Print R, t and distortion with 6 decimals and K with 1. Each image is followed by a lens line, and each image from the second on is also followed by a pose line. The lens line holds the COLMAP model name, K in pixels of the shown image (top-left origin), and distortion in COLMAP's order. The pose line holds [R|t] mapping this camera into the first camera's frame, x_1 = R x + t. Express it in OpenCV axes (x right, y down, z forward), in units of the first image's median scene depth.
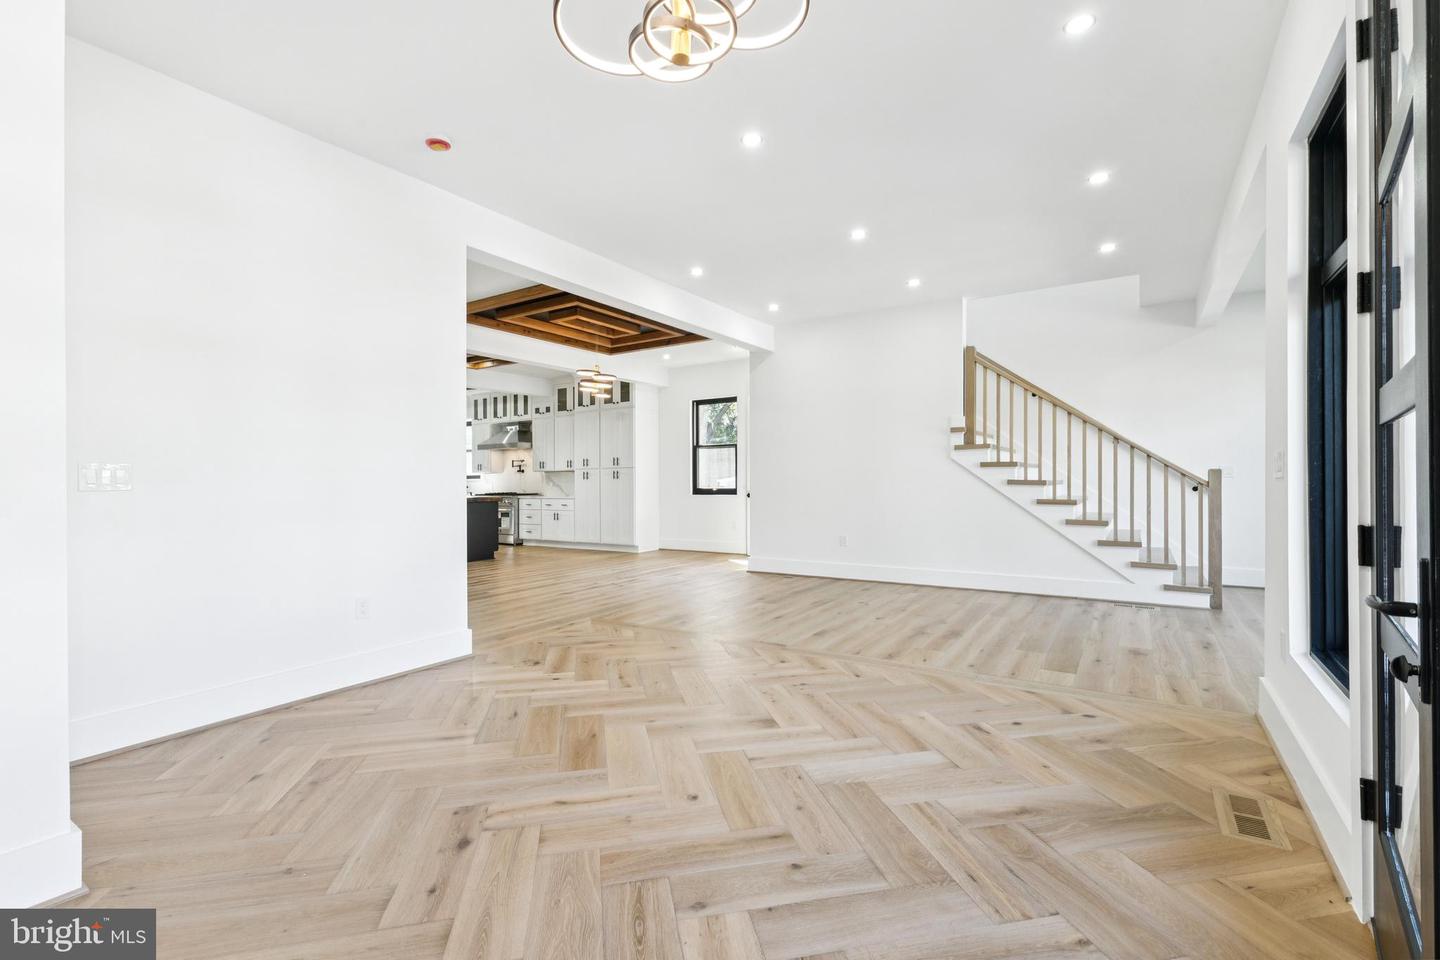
lens RADIAL K [[632.4, 0, 726.8], [0, 632.4, 478.7], [0, 0, 1]] dist [0.002953, -0.000061]
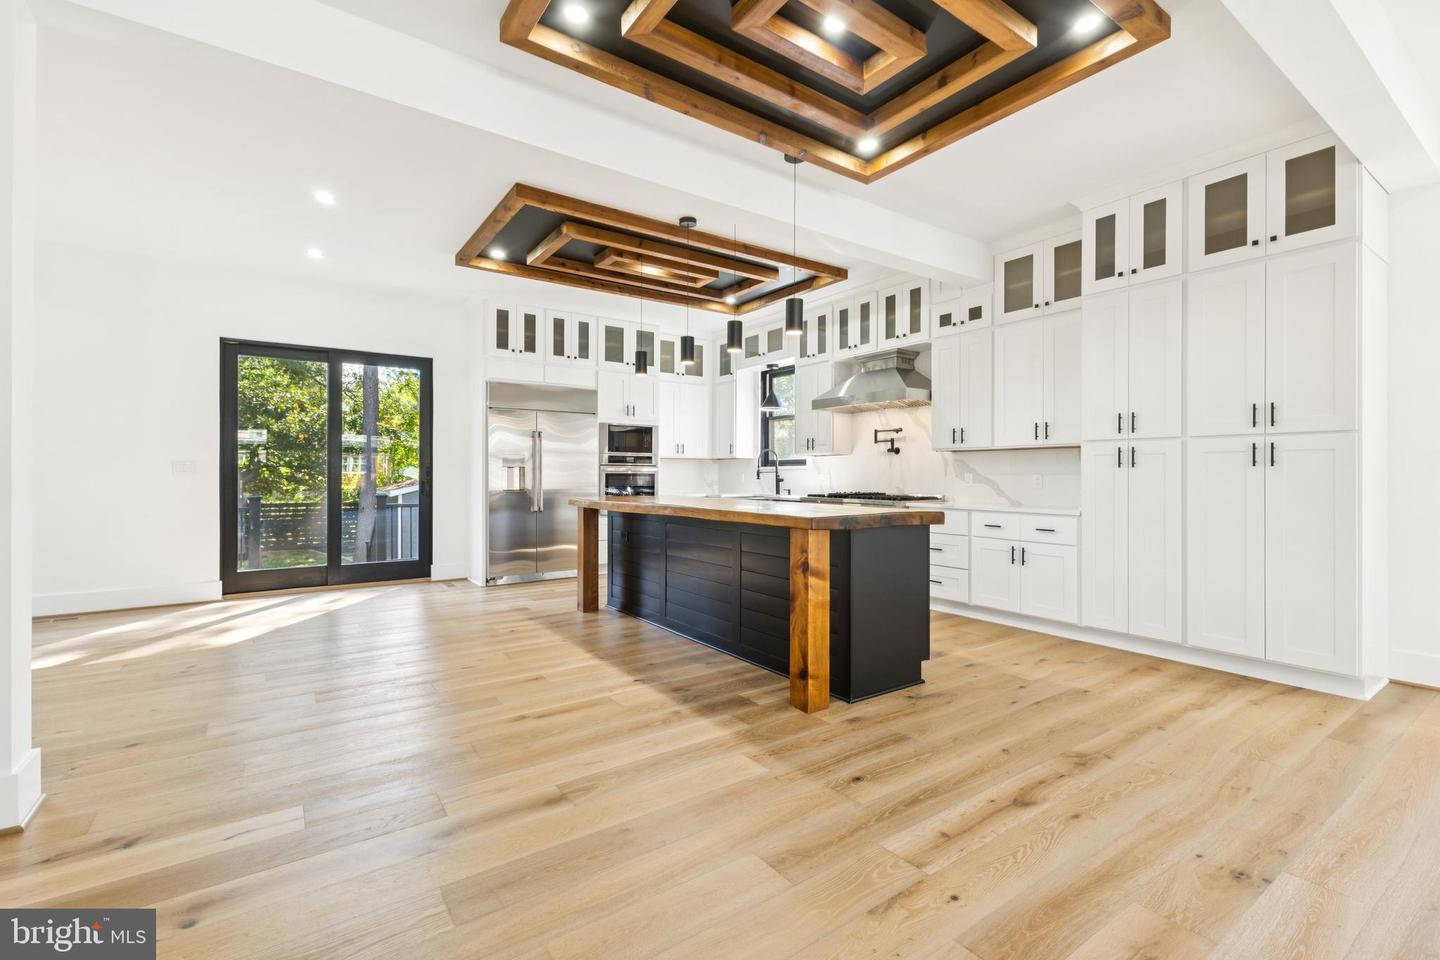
lens RADIAL K [[632.4, 0, 719.9], [0, 632.4, 474.2], [0, 0, 1]] dist [0.002953, -0.000061]
pose [[0.925184, 0.012405, -0.379317, -0.270157], [-0.009468, 0.999909, 0.009607, 0.003416], [0.379402, -0.005297, 0.925217, 0.494490]]
